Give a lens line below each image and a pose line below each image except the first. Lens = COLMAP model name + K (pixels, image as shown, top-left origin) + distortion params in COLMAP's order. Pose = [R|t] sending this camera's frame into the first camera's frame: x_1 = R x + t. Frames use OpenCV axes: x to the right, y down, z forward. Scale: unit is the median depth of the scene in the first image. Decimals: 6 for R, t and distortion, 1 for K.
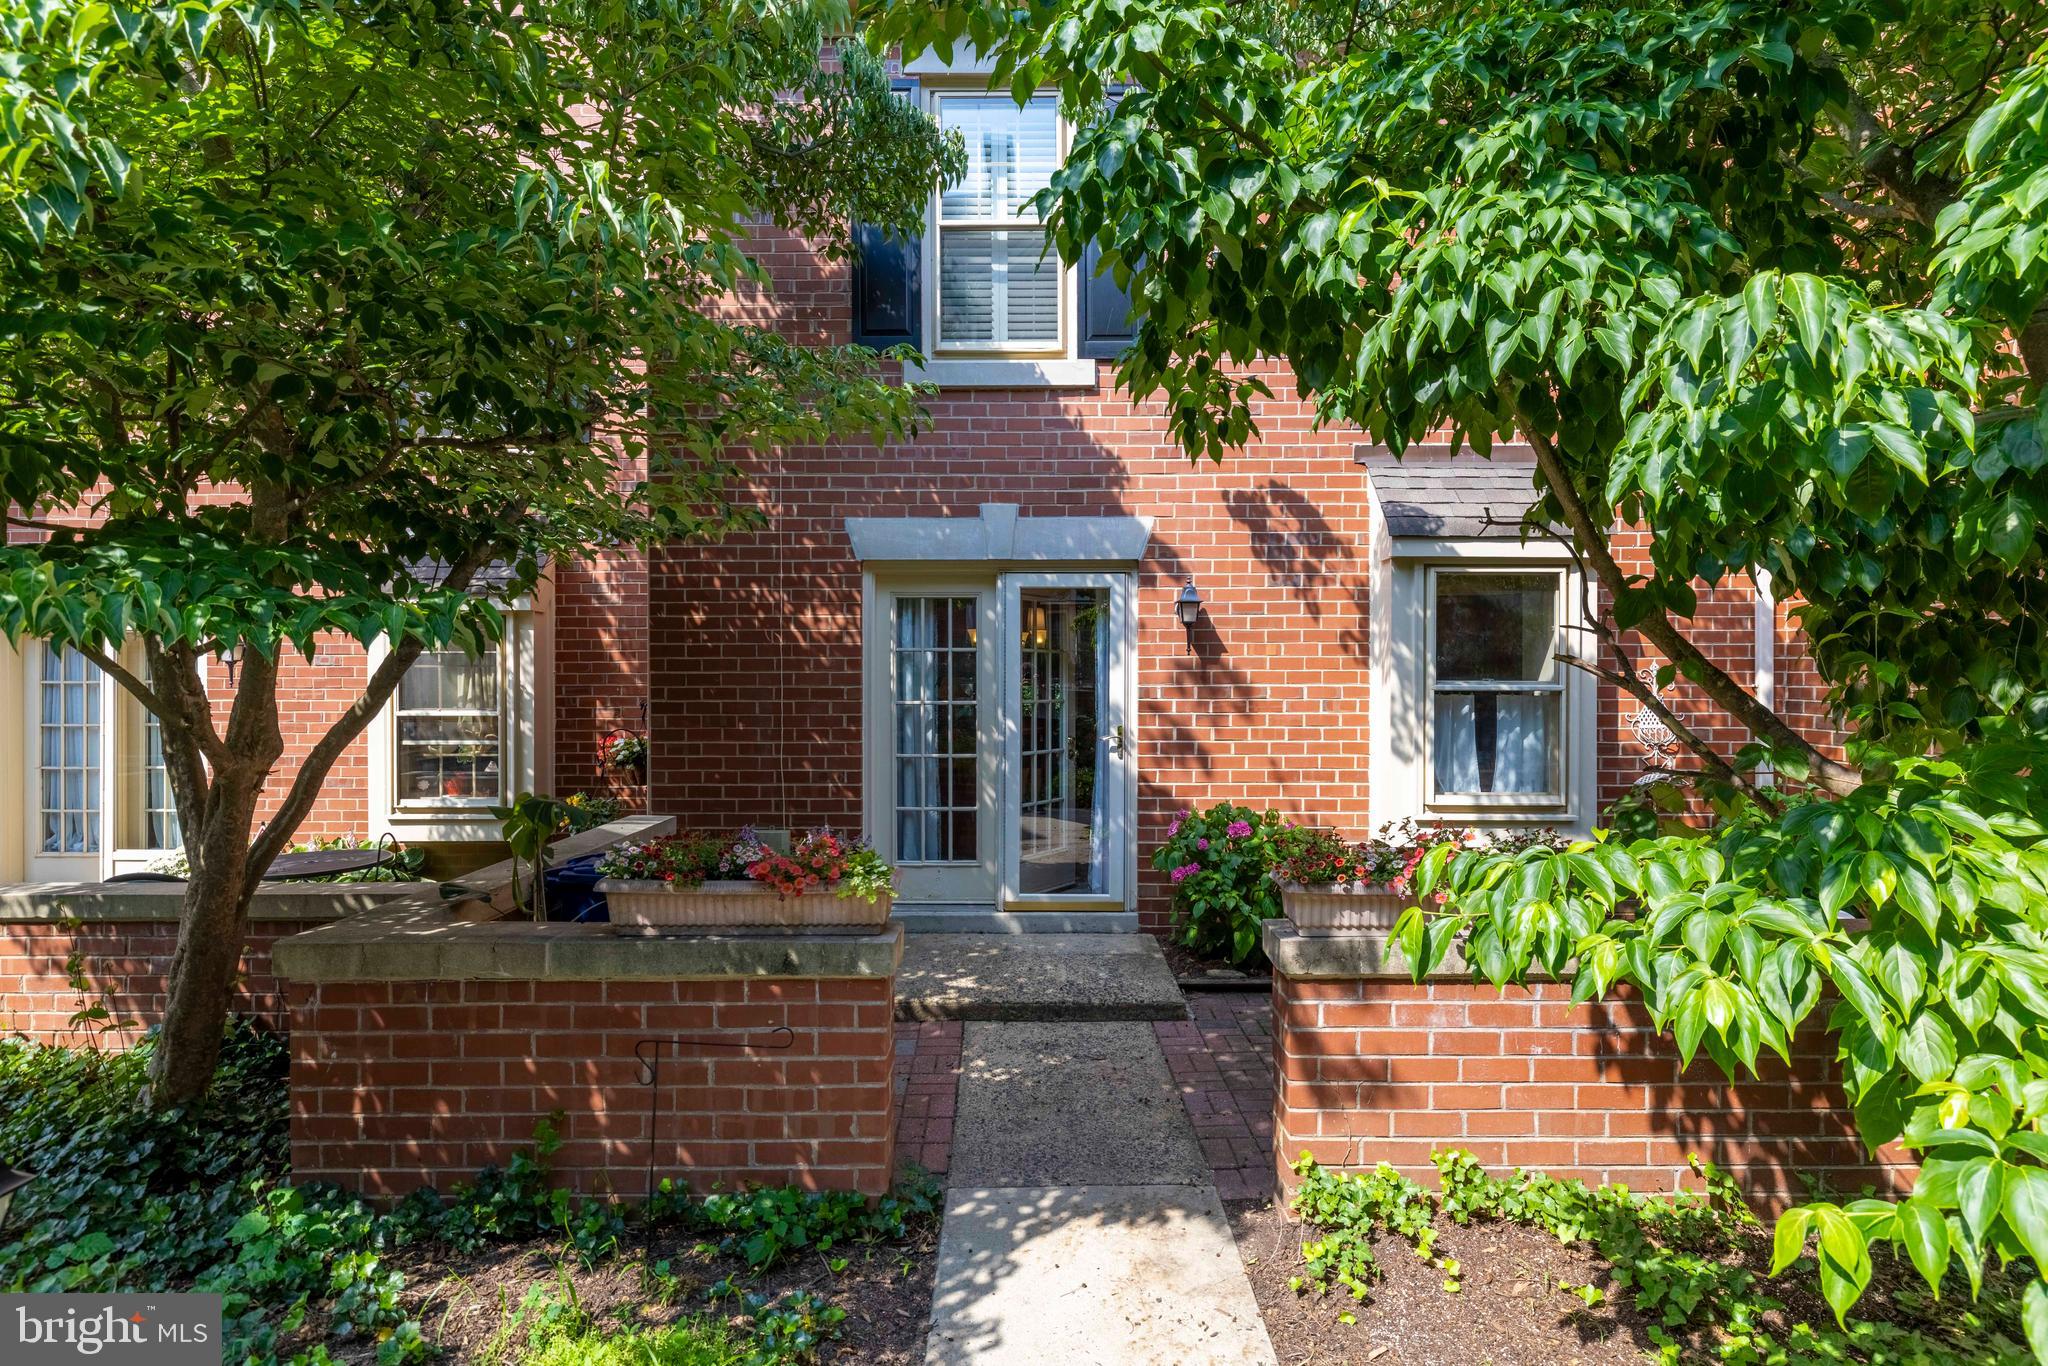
lens RADIAL K [[1069.7, 0, 1012.7], [0, 1069.7, 678.2], [0, 0, 1]] dist [0.007382, -0.000722]
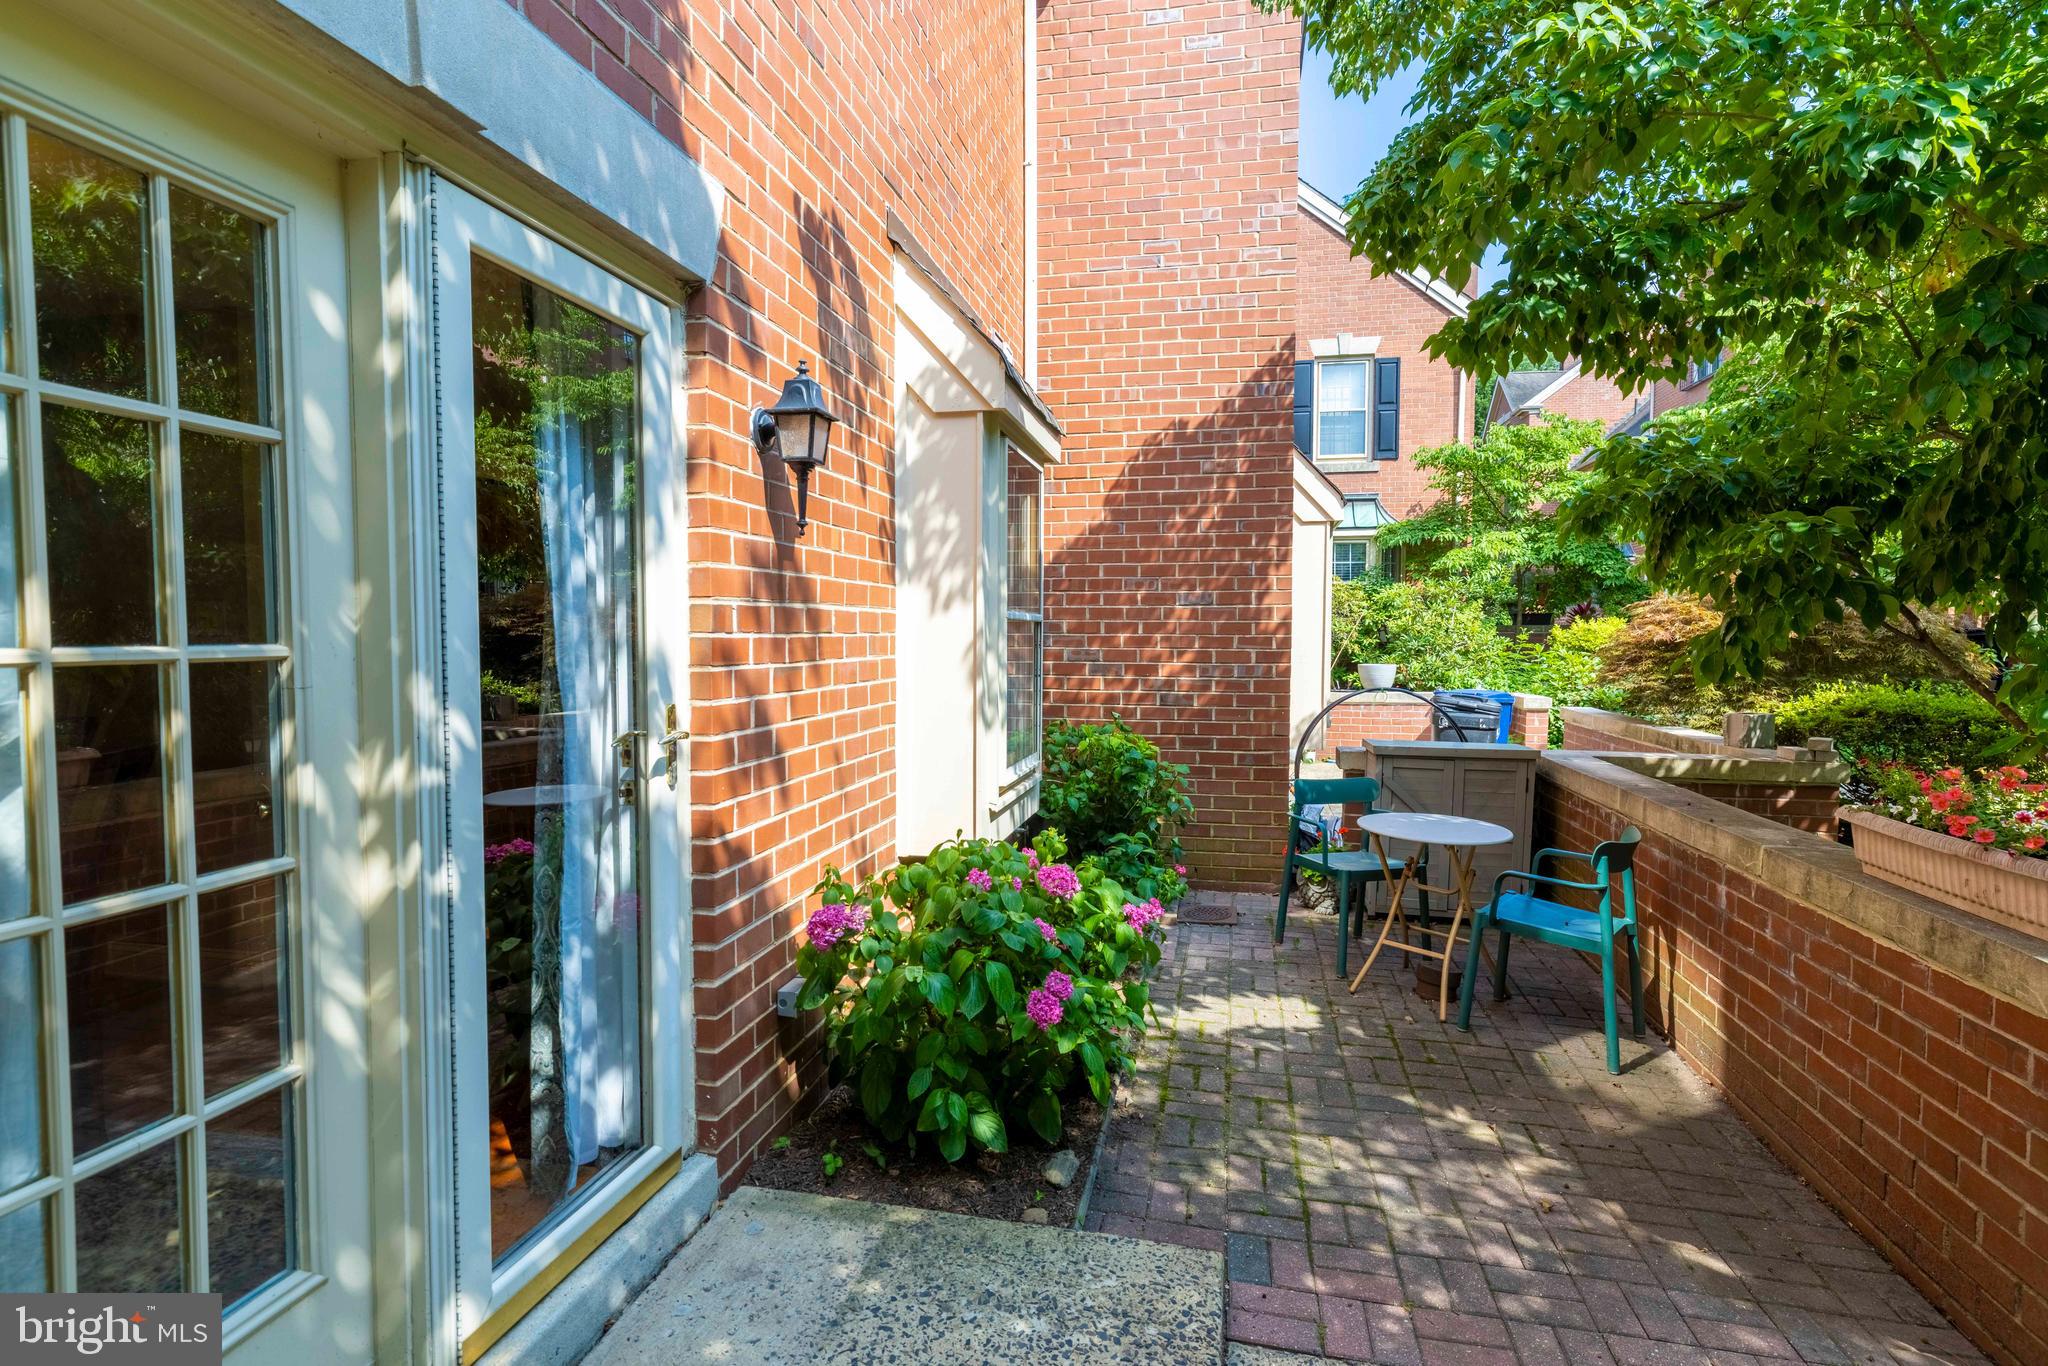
lens RADIAL K [[1048.5, 0, 1024.1], [0, 1048.5, 679.3], [0, 0, 1]] dist [0.009786, 0.000083]
pose [[0.185220, -0.042544, 0.981776, -0.259352], [-0.000446, 0.999059, 0.043377, 0.019900], [-0.982697, -0.008472, 0.185027, 0.844772]]
